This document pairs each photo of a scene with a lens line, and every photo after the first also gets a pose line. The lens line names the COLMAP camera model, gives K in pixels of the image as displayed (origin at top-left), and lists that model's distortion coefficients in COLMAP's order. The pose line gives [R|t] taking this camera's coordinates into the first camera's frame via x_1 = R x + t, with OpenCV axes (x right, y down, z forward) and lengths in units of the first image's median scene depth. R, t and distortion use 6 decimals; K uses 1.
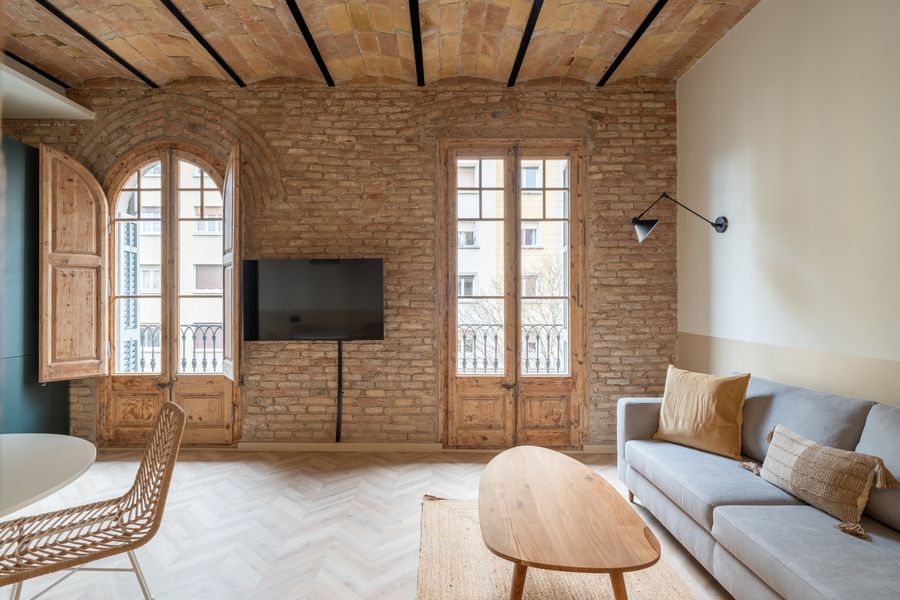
lens RADIAL K [[428.3, 0, 449.4], [0, 428.3, 298.8], [0, 0, 1]] dist [-0.003433, 0.000289]
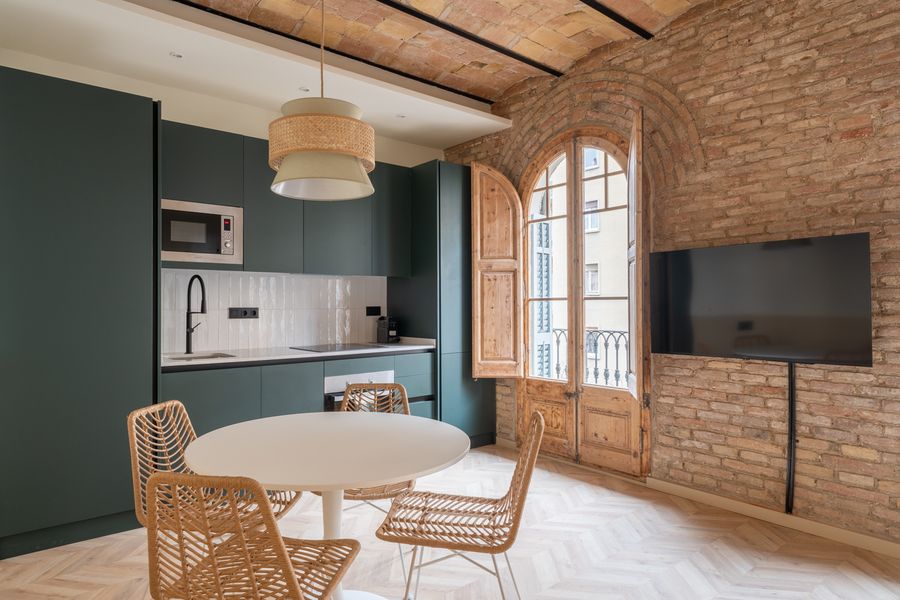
lens RADIAL K [[536.1, 0, 420.7], [0, 536.1, 302.7], [0, 0, 1]] dist [-0.002167, -0.000804]
pose [[0.617477, -0.003814, -0.786580, 0.044379], [0.007562, 0.999971, 0.001088, -0.000548], [0.786553, -0.006620, 0.617487, 0.030602]]
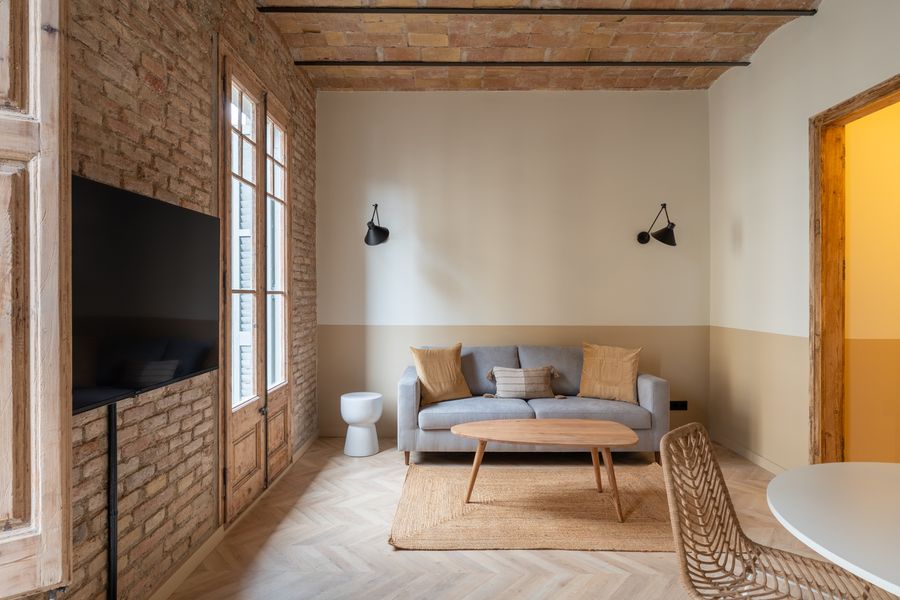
lens RADIAL K [[498.7, 0, 446.2], [0, 498.7, 300.4], [0, 0, 1]] dist [-0.000260, 0.000470]
pose [[0.032798, -0.008693, 0.999424, -0.742265], [-0.002901, 0.999957, 0.008793, 0.002960], [-0.999458, -0.003188, 0.032771, 0.659956]]
